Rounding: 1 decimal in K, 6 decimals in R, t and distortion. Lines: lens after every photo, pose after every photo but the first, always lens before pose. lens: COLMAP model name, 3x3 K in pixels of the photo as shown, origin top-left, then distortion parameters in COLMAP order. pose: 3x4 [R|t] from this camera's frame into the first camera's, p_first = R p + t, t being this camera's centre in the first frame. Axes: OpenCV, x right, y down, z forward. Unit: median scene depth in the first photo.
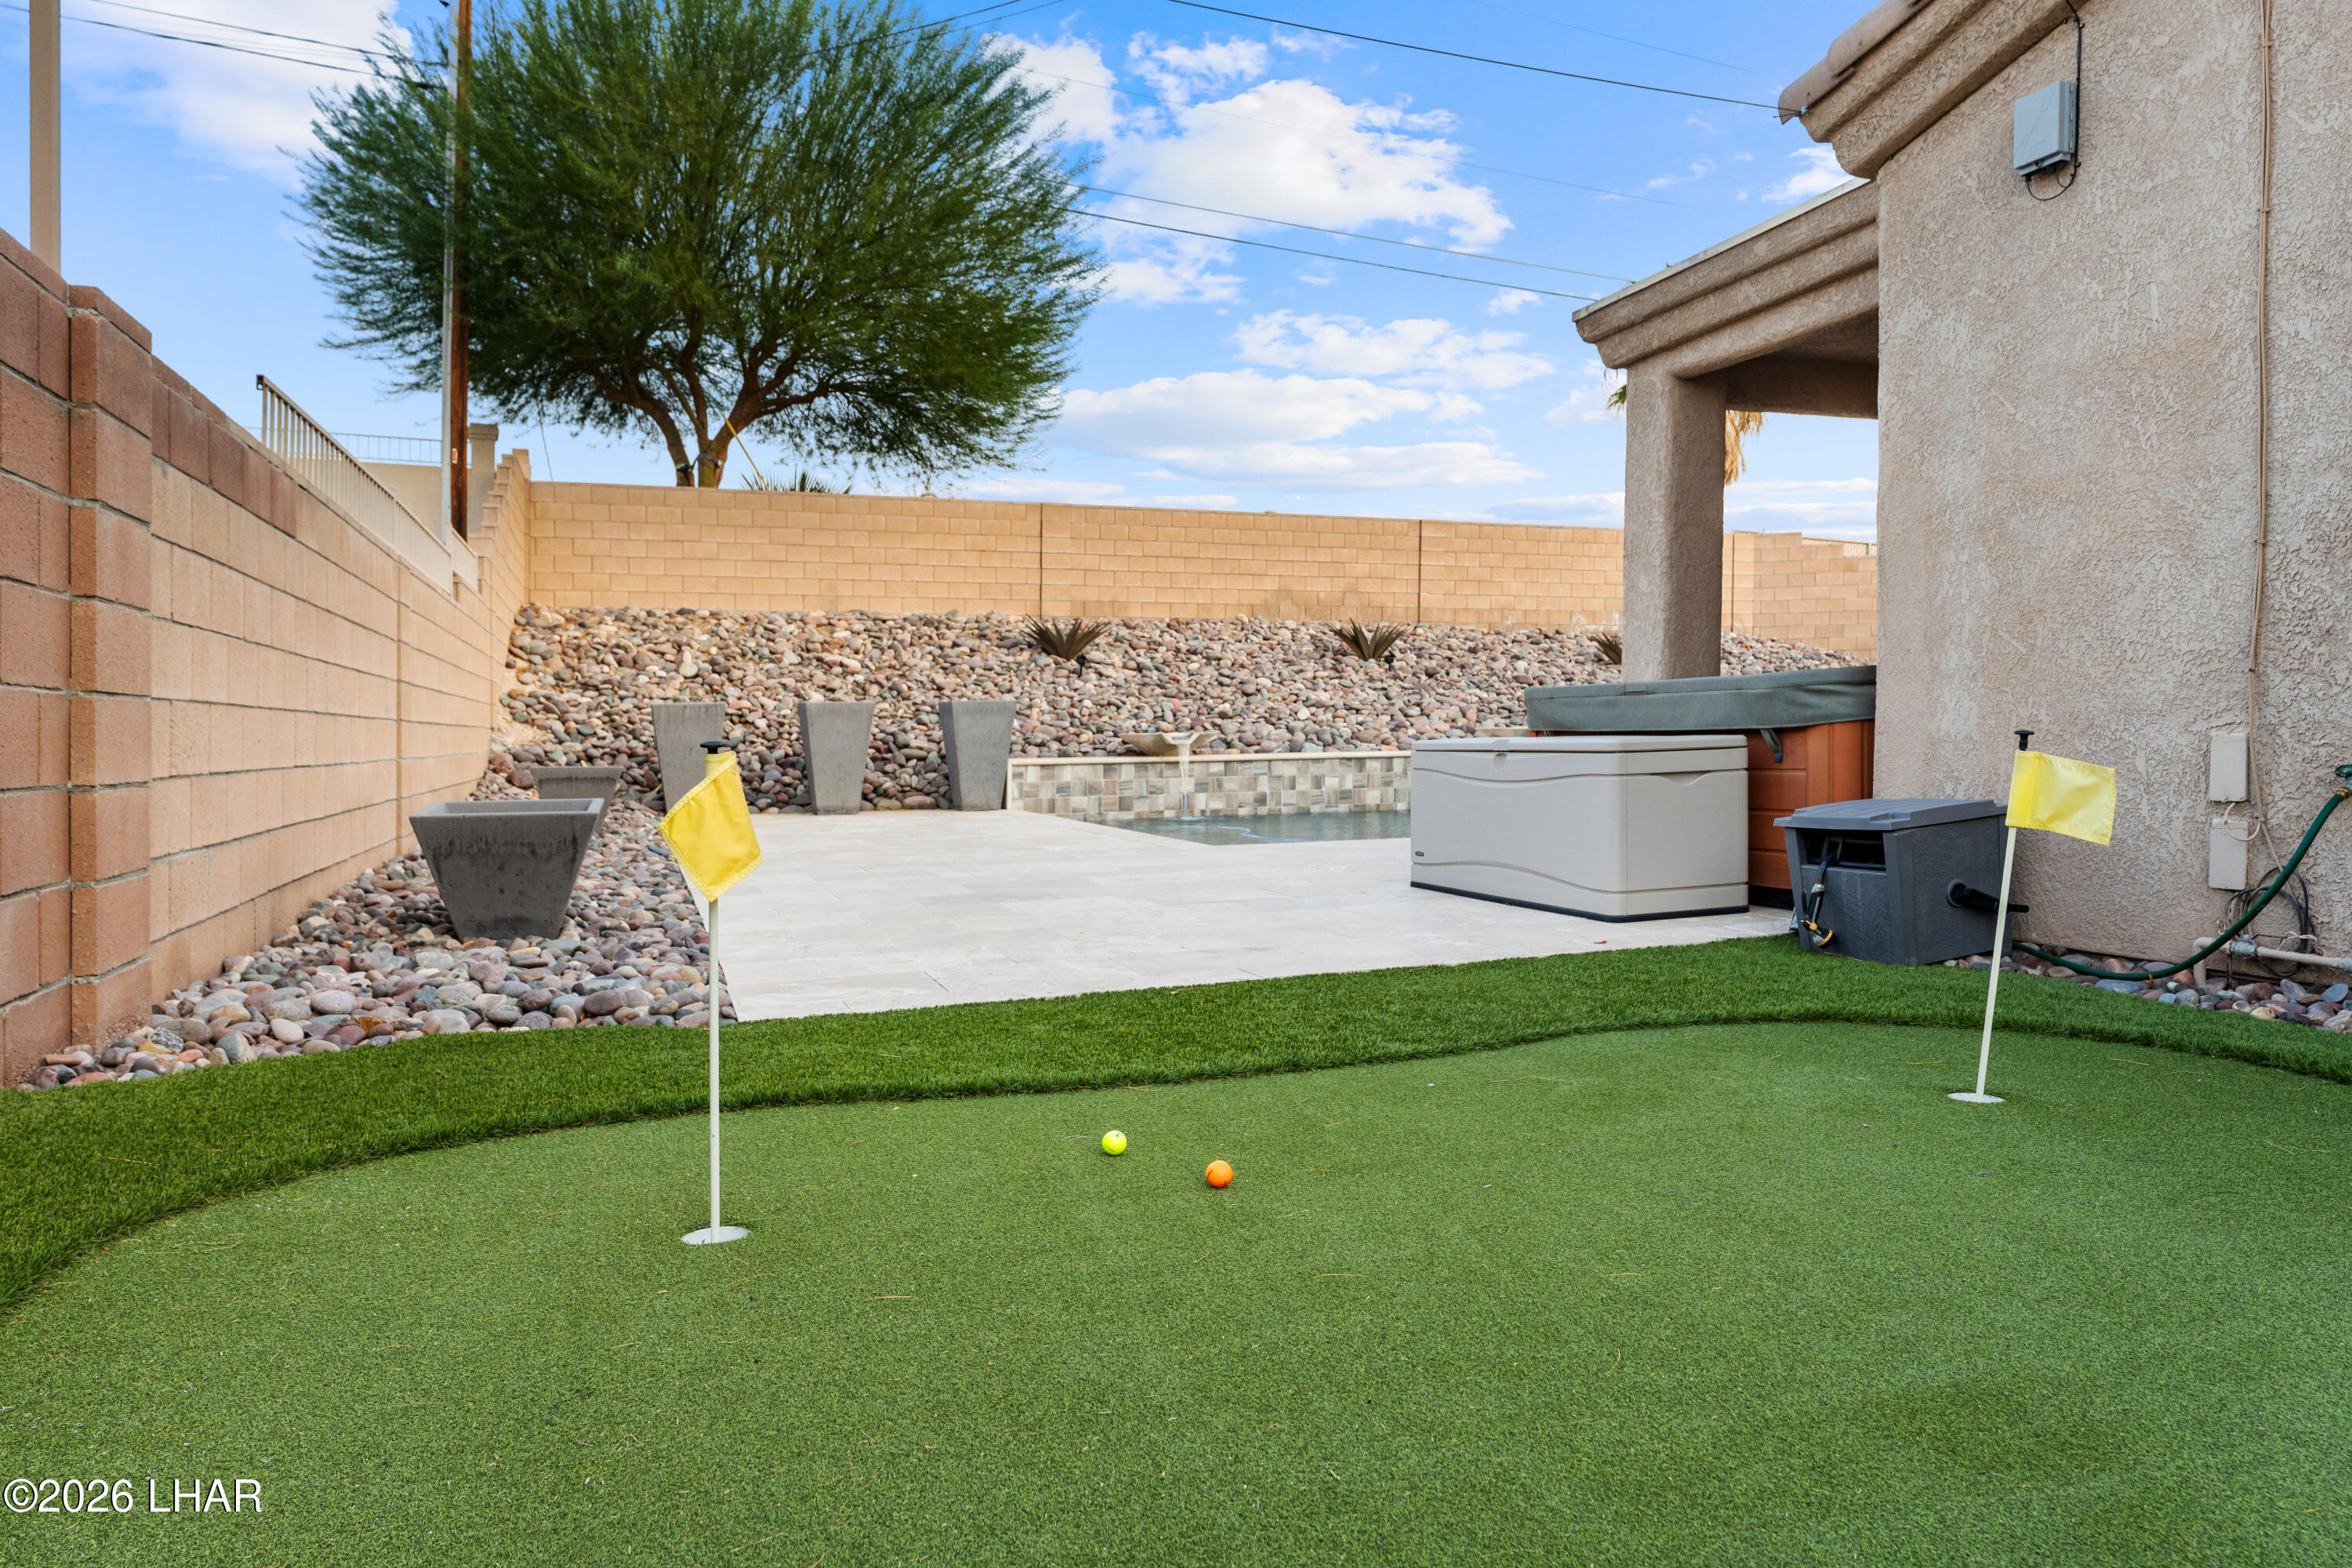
lens RADIAL K [[1529.2, 0, 1167.6], [0, 1529.2, 668.9], [0, 0, 1]] dist [0.001597, 0.000116]
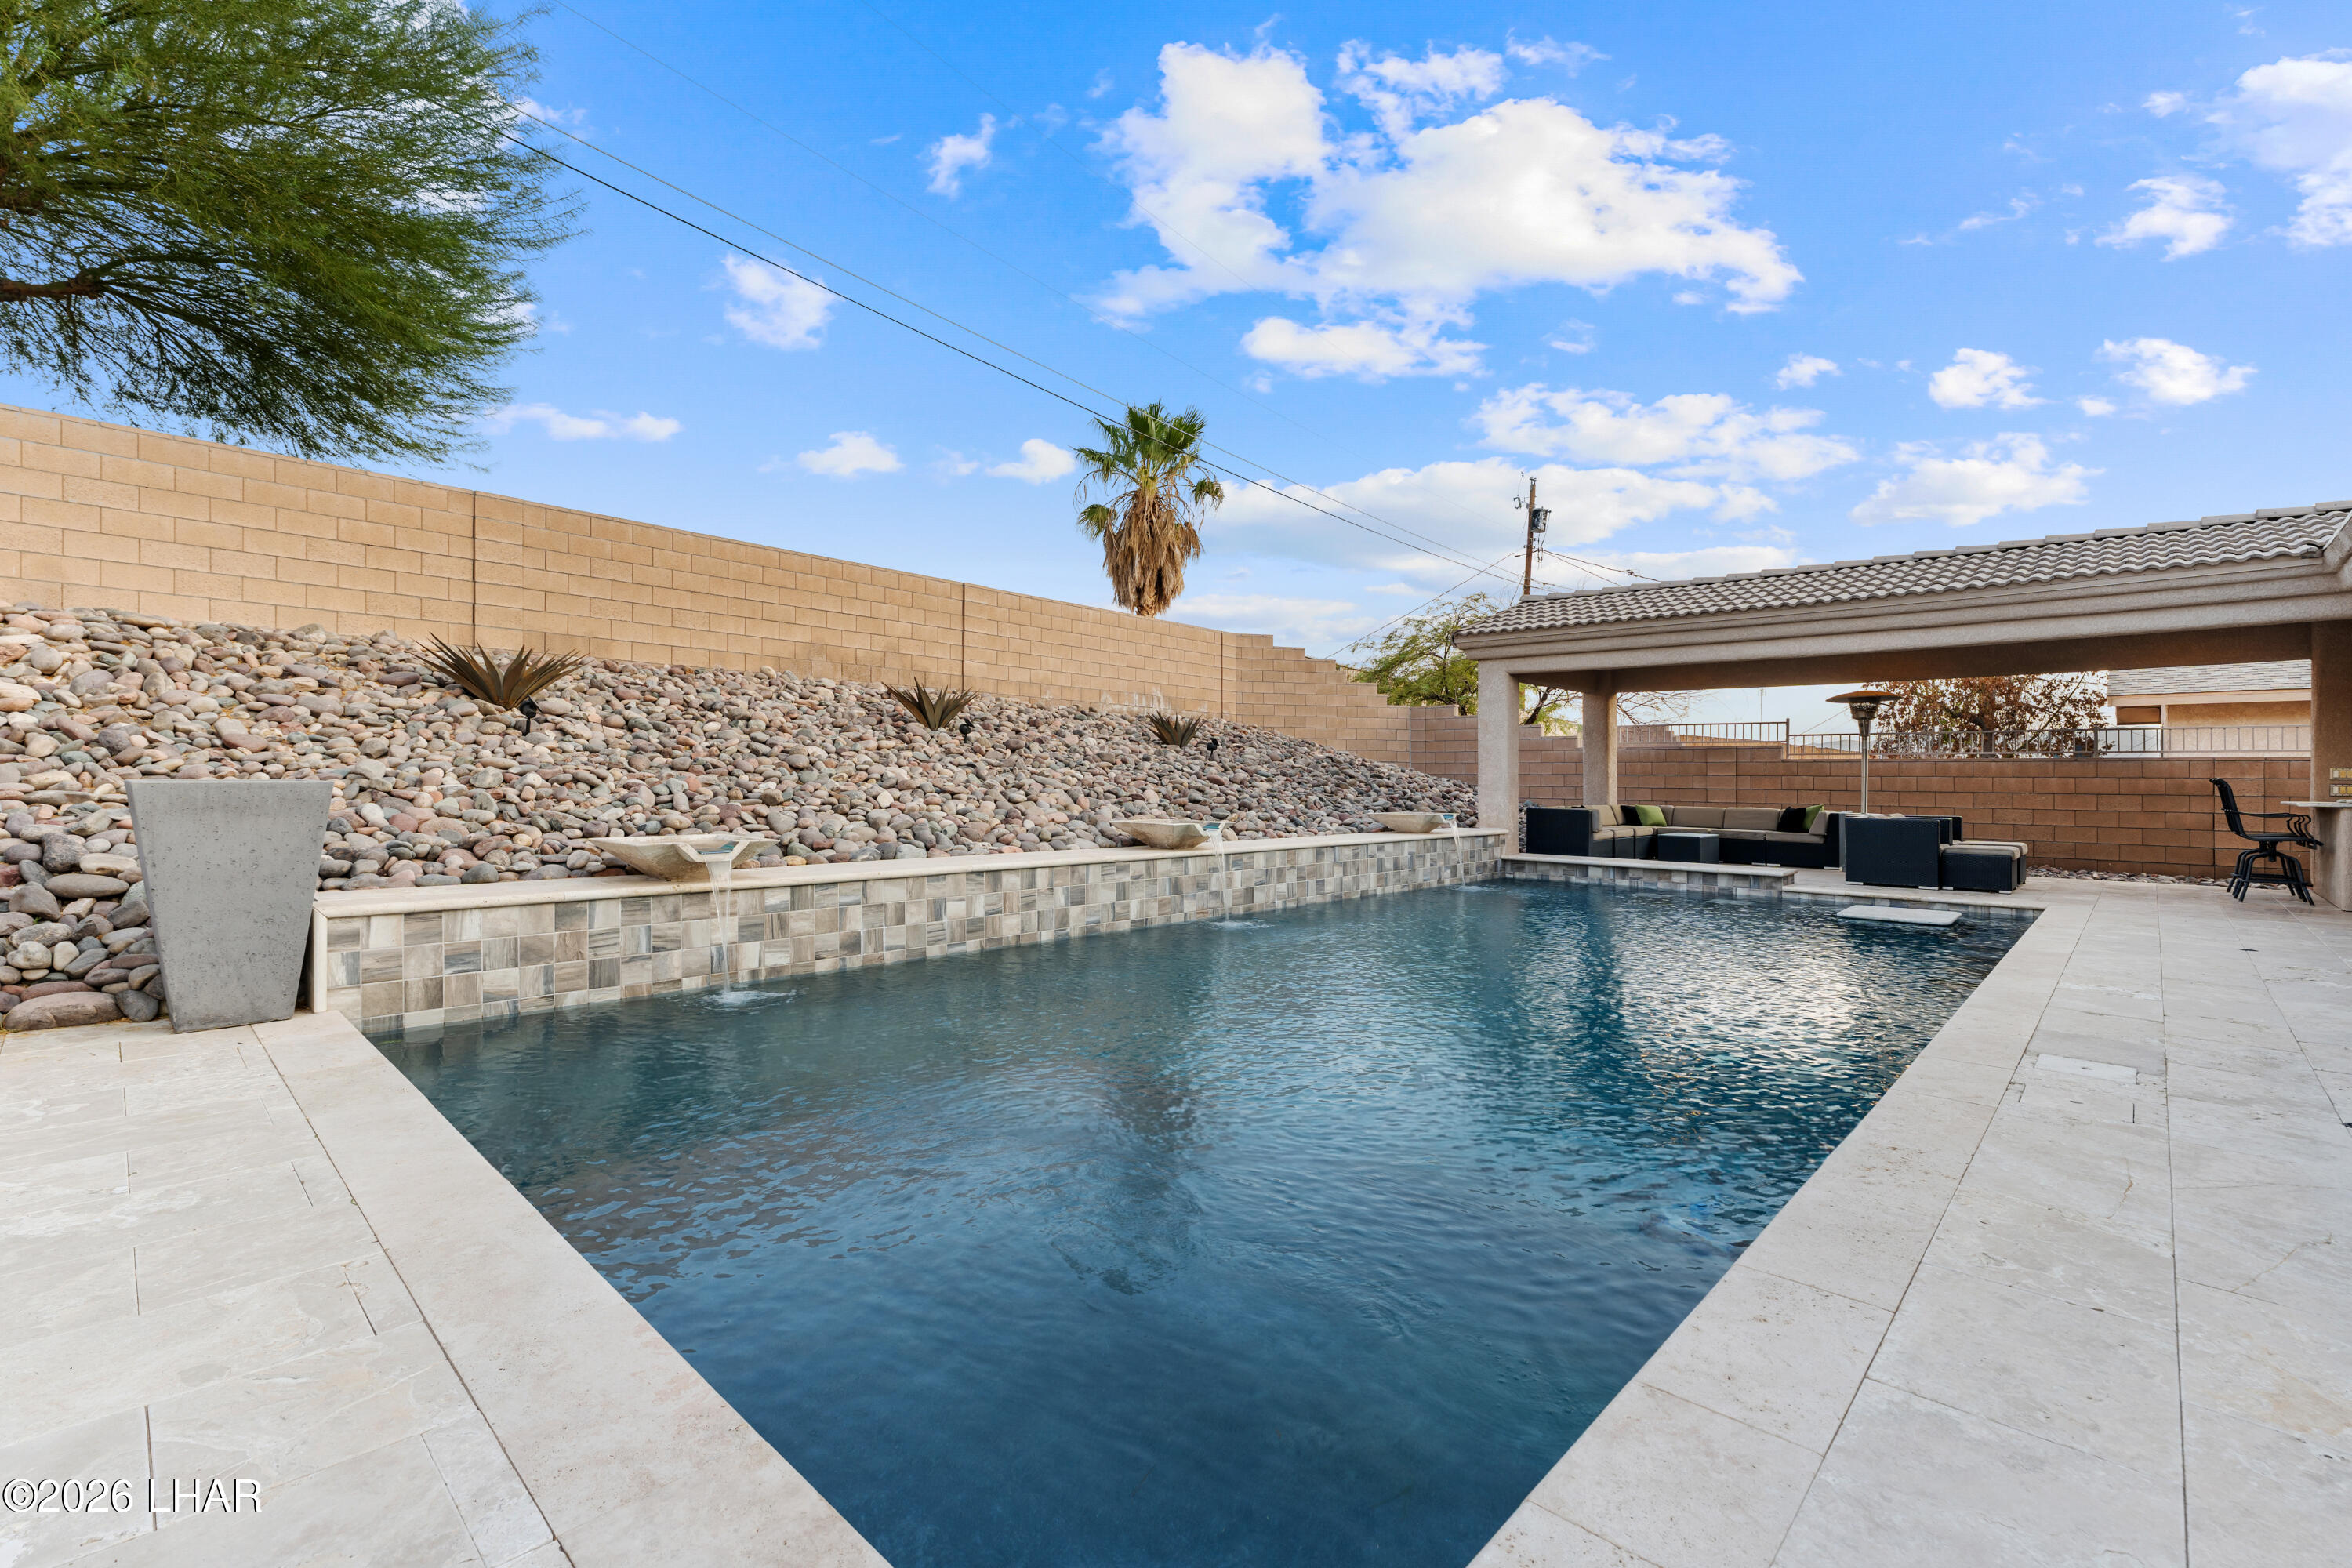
lens RADIAL K [[1020.3, 0, 1178.2], [0, 1020.3, 815.0], [0, 0, 1]] dist [-0.000919, -0.000258]
pose [[0.886173, 0.005652, 0.463321, -0.012681], [-0.039740, 0.997168, 0.063845, 0.000461], [-0.461648, -0.074990, 0.883888, 0.505612]]
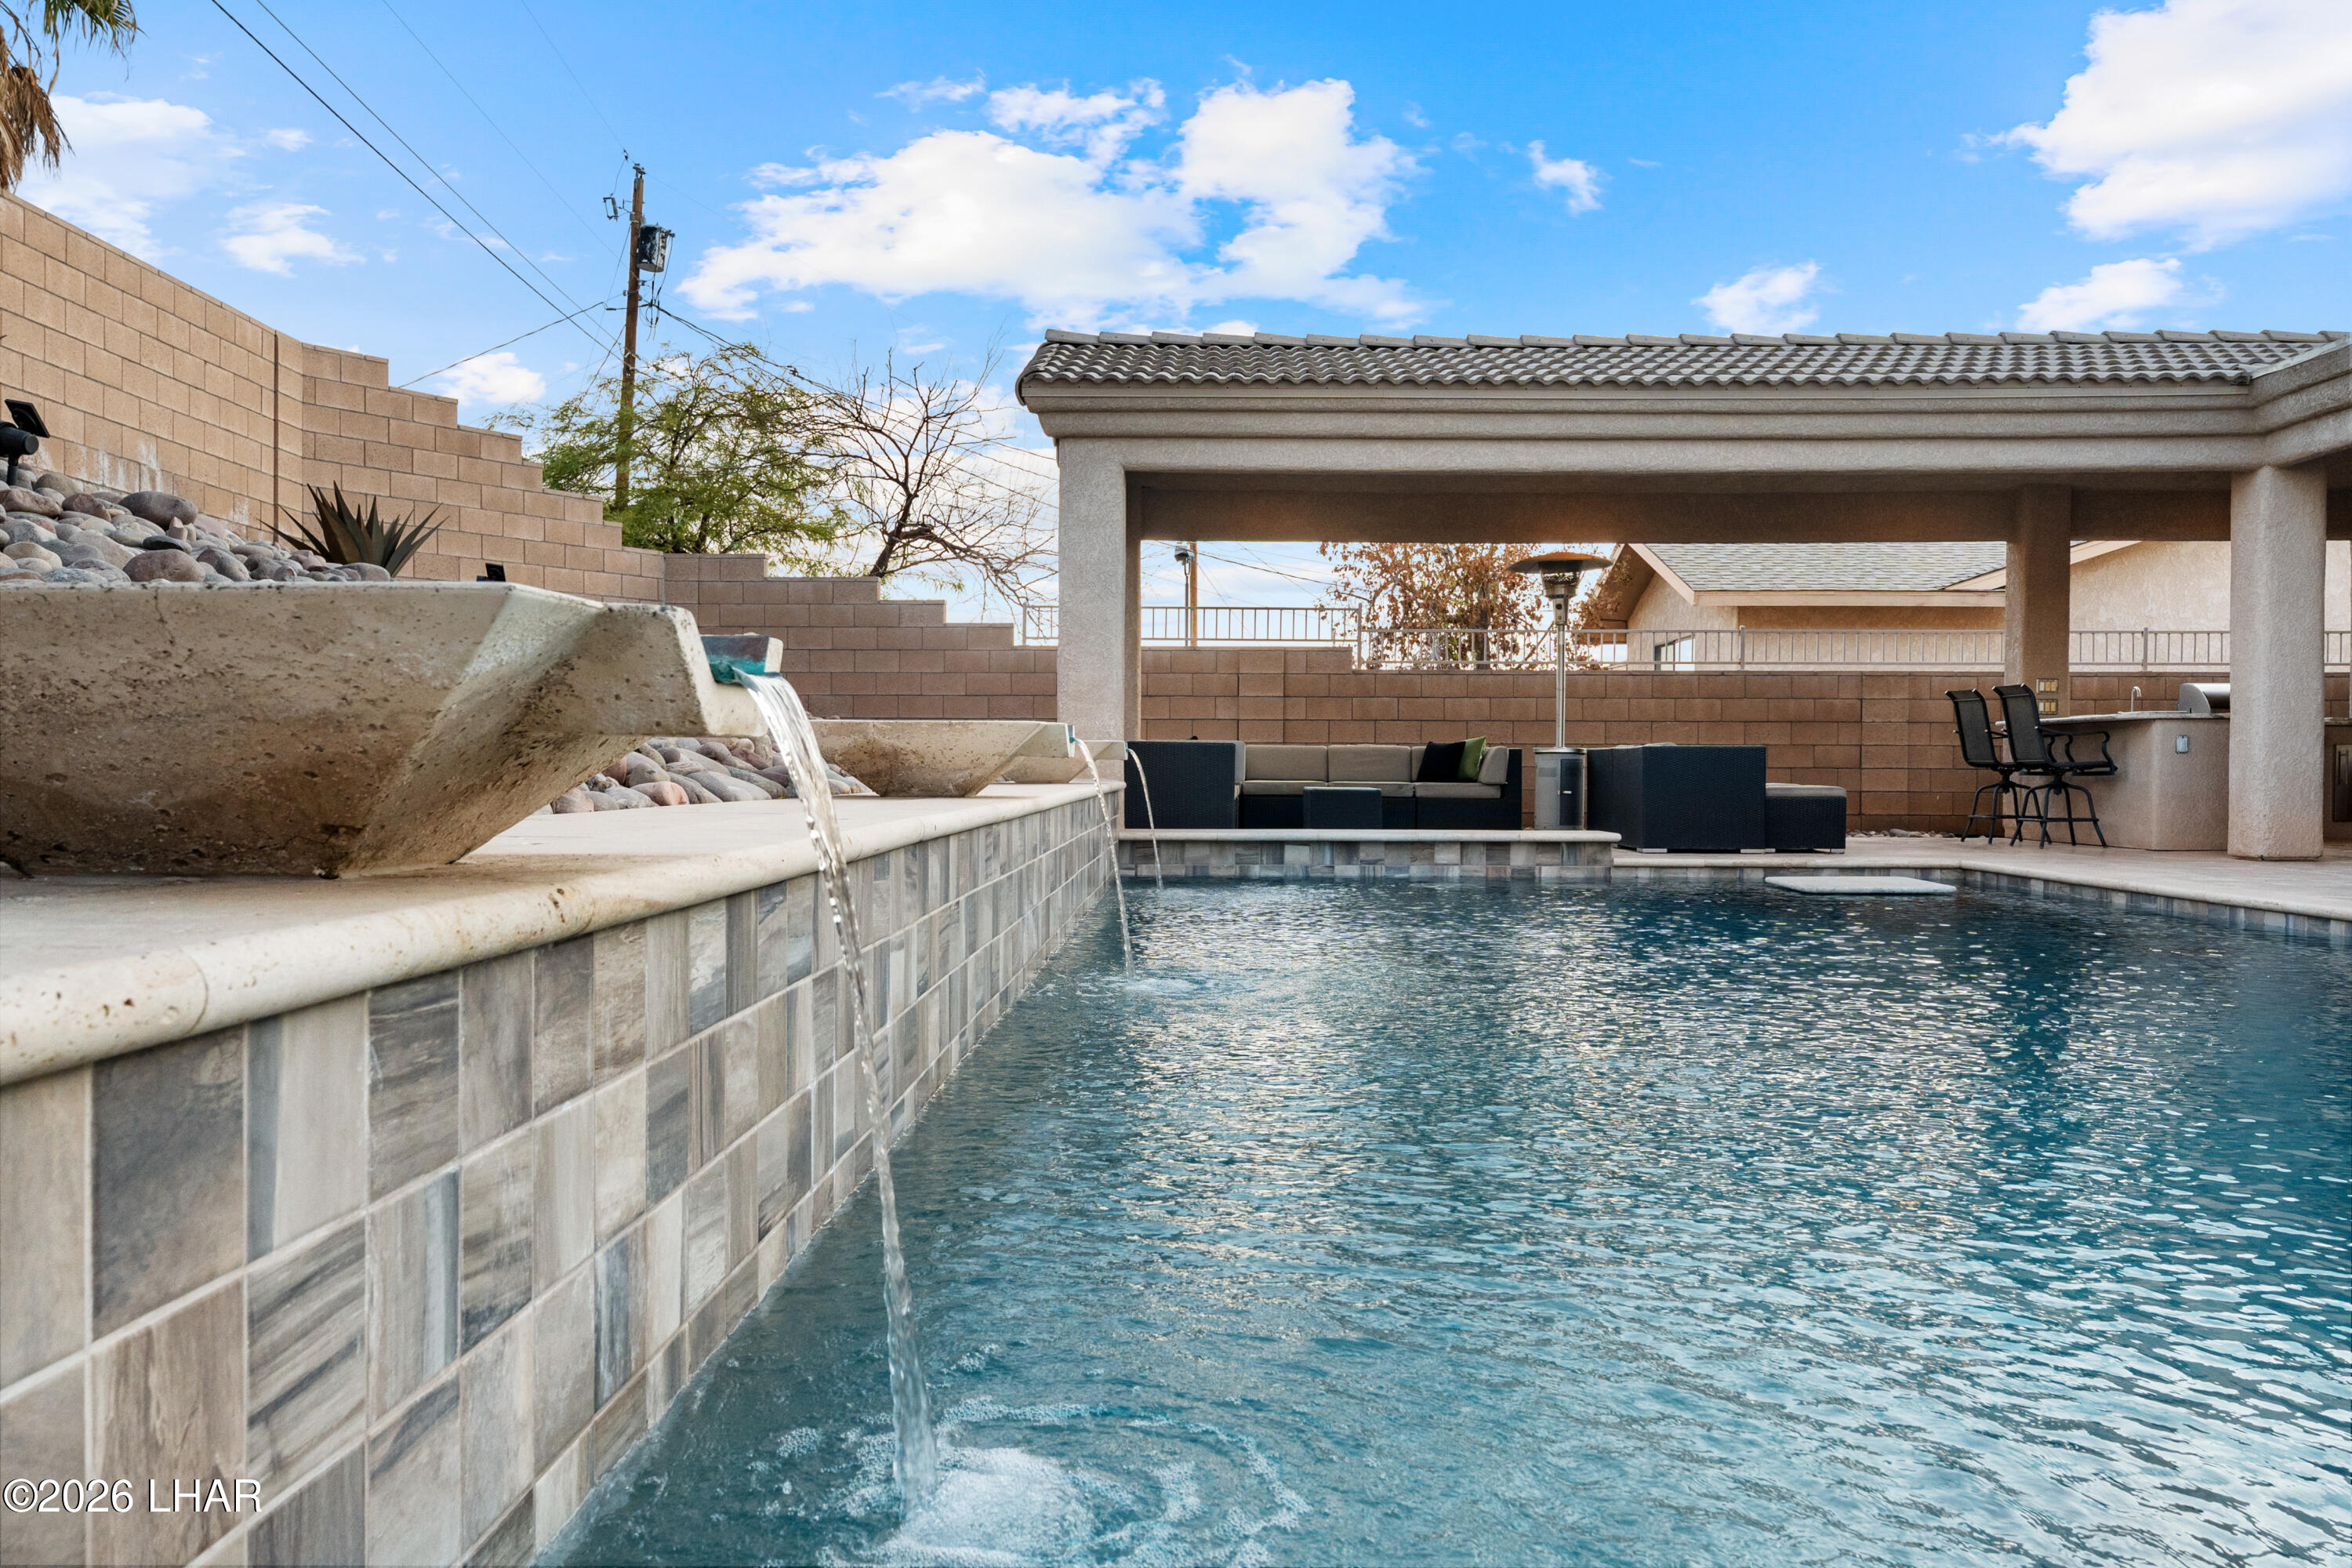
lens RADIAL K [[1834.6, 0, 1168.7], [0, 1834.6, 782.5], [0, 0, 1]] dist [-0.000242, -0.005484]
pose [[0.353464, 0.005732, 0.935431, -0.077601], [-0.045255, 0.998915, 0.010979, 0.041532], [-0.934353, -0.046213, 0.353340, 0.798617]]
